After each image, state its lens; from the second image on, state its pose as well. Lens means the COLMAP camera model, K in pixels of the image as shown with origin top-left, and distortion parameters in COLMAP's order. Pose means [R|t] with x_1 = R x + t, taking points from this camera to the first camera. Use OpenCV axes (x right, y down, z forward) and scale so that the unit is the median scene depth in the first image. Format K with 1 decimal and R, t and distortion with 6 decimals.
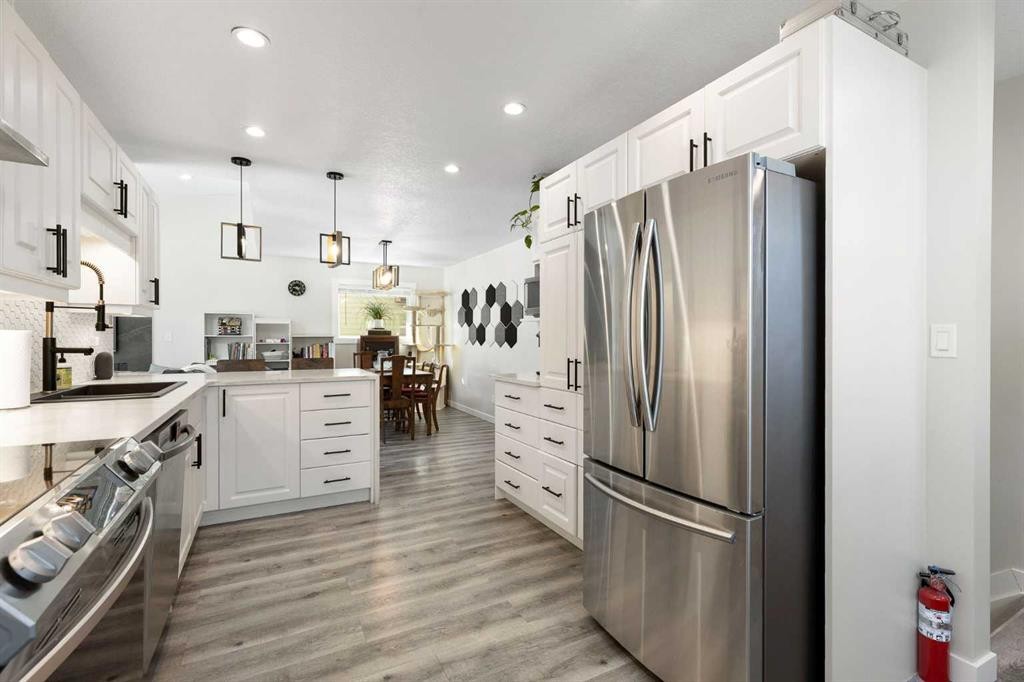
lens RADIAL K [[466.4, 0, 515.2], [0, 466.4, 338.3], [0, 0, 1]] dist [0.002523, 0.000000]
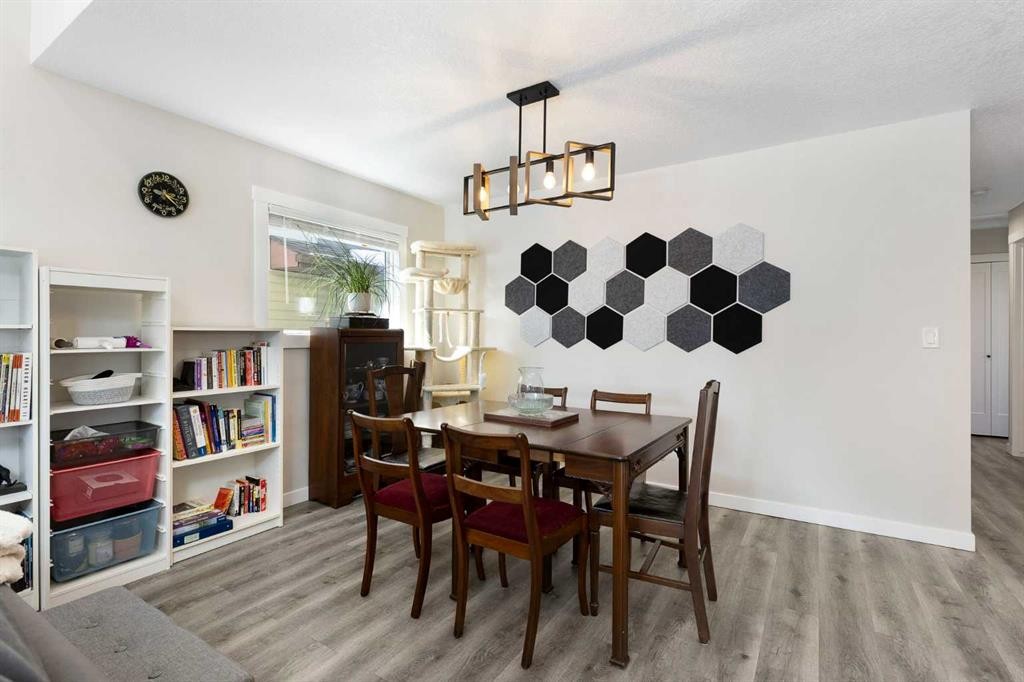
lens RADIAL K [[464.8, 0, 491.2], [0, 464.8, 338.2], [0, 0, 1]] dist [-0.009332, -0.000132]
pose [[0.870925, -0.003270, 0.491405, -0.559580], [0.000009, 0.999978, 0.006638, 0.000074], [-0.491416, -0.005776, 0.870906, 0.749791]]
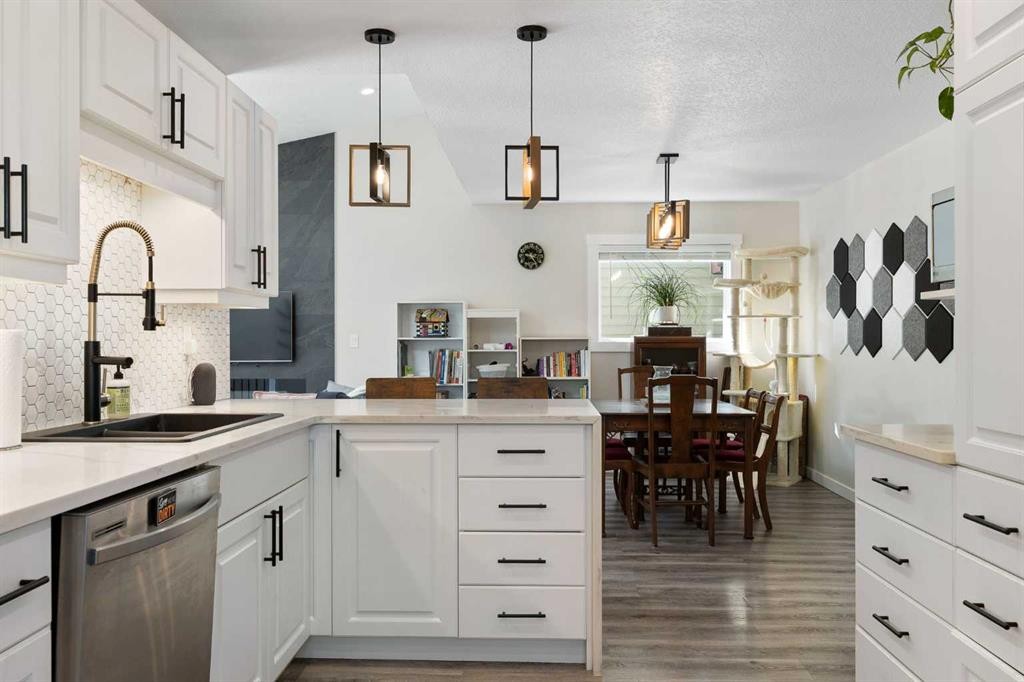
lens RADIAL K [[837.1, 0, 507.5], [0, 837.1, 341.2], [0, 0, 1]] dist [0.013548, -0.003801]
pose [[0.860864, -0.002874, -0.508828, 0.048342], [0.002215, 0.999996, -0.001900, 0.001043], [0.508831, 0.000509, 0.860866, 0.116729]]
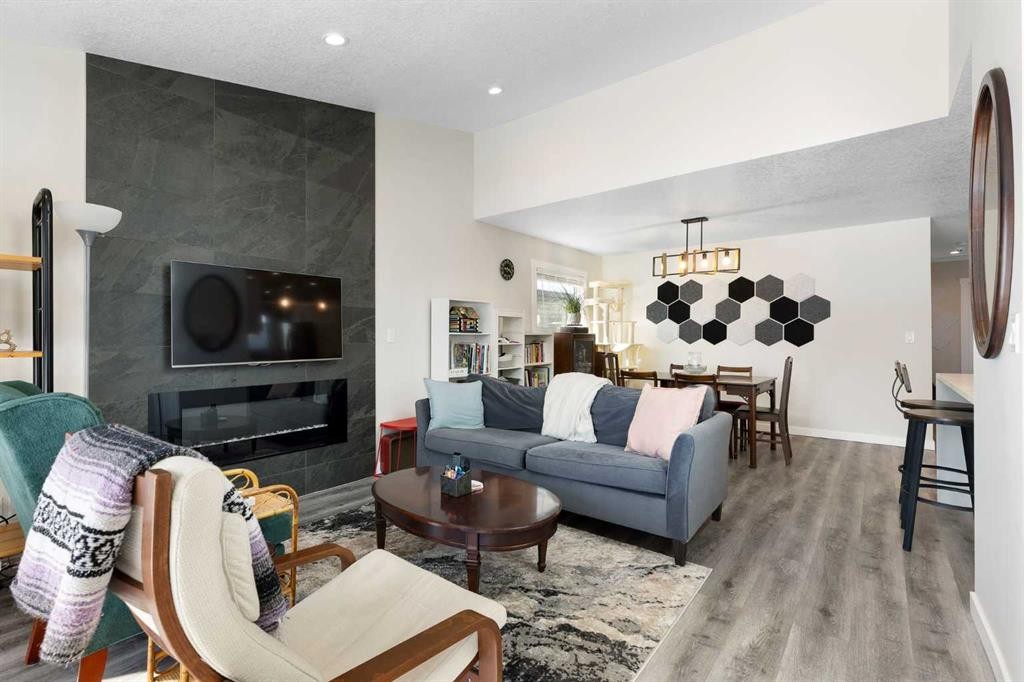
lens RADIAL K [[464.8, 0, 479.3], [0, 464.8, 335.1], [0, 0, 1]] dist [-0.009332, -0.000132]
pose [[0.916989, -0.001449, 0.398910, -1.059894], [0.002898, 0.999991, -0.003029, -0.001343], [-0.398902, 0.003934, 0.916985, 0.449023]]
